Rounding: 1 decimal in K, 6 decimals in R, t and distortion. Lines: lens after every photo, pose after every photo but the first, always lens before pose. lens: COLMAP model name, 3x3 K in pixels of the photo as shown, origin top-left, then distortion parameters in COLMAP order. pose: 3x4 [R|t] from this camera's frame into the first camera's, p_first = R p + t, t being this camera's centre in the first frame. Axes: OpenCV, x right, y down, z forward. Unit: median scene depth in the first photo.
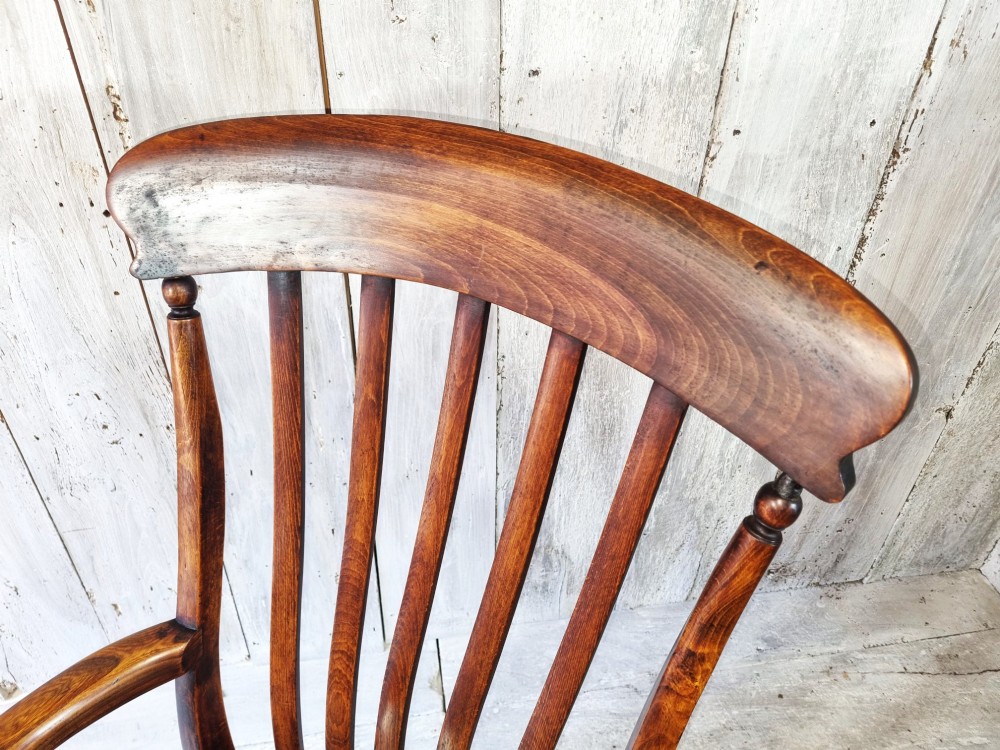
lens RADIAL K [[756.8, 0, 503.1], [0, 756.8, 363.6], [0, 0, 1]] dist [0.052183, -0.038271]
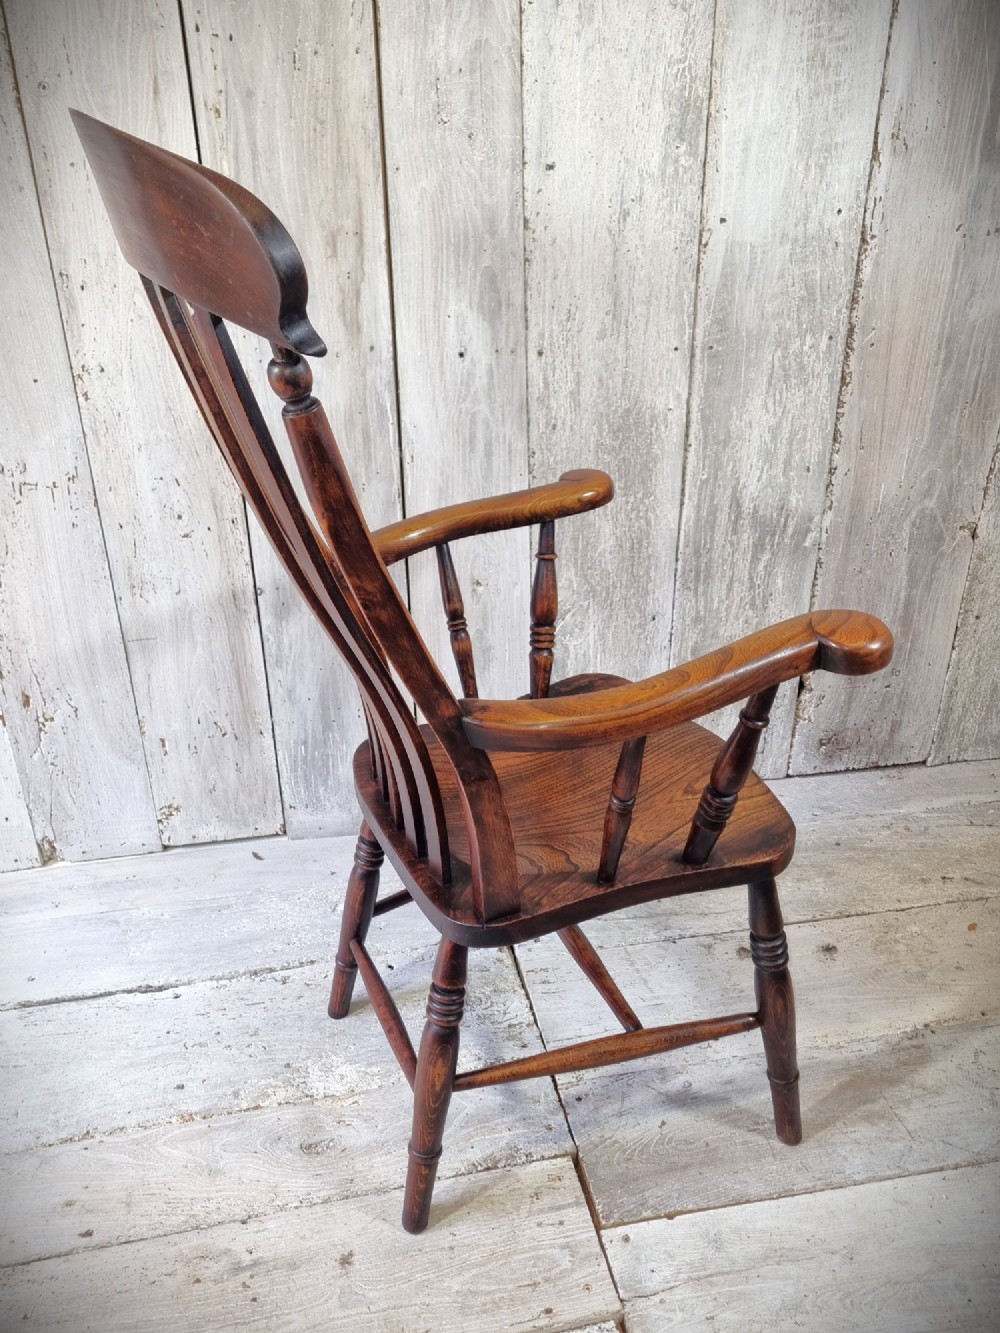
lens RADIAL K [[1054.8, 0, 487.6], [0, 1054.8, 704.2], [0, 0, 1]] dist [0.056396, -0.041303]
pose [[0.998804, -0.044212, -0.020874, -0.052065], [0.040020, 0.984556, -0.170435, 0.633135], [0.028087, 0.169396, 0.985148, -0.464041]]
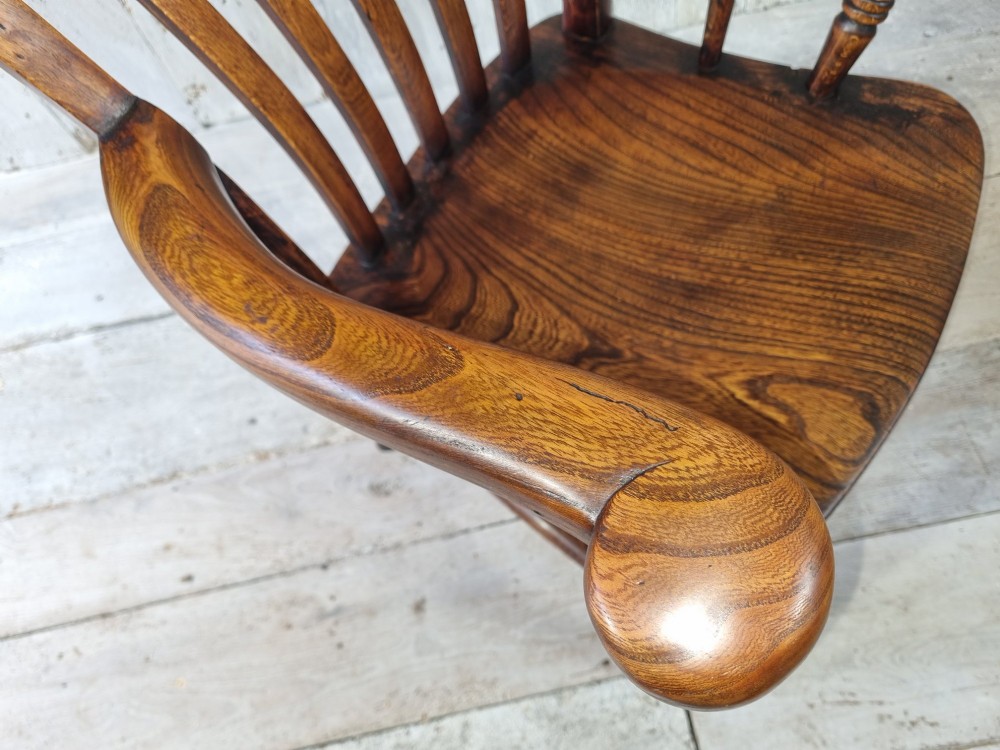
lens RADIAL K [[772.5, 0, 512.0], [0, 772.5, 360.6], [0, 0, 1]] dist [0.026982, -0.025989]
pose [[0.989583, -0.052696, -0.133970, -0.011473], [0.107790, 0.888073, 0.446886, 0.374945], [0.095427, -0.456671, 0.884503, 0.101771]]
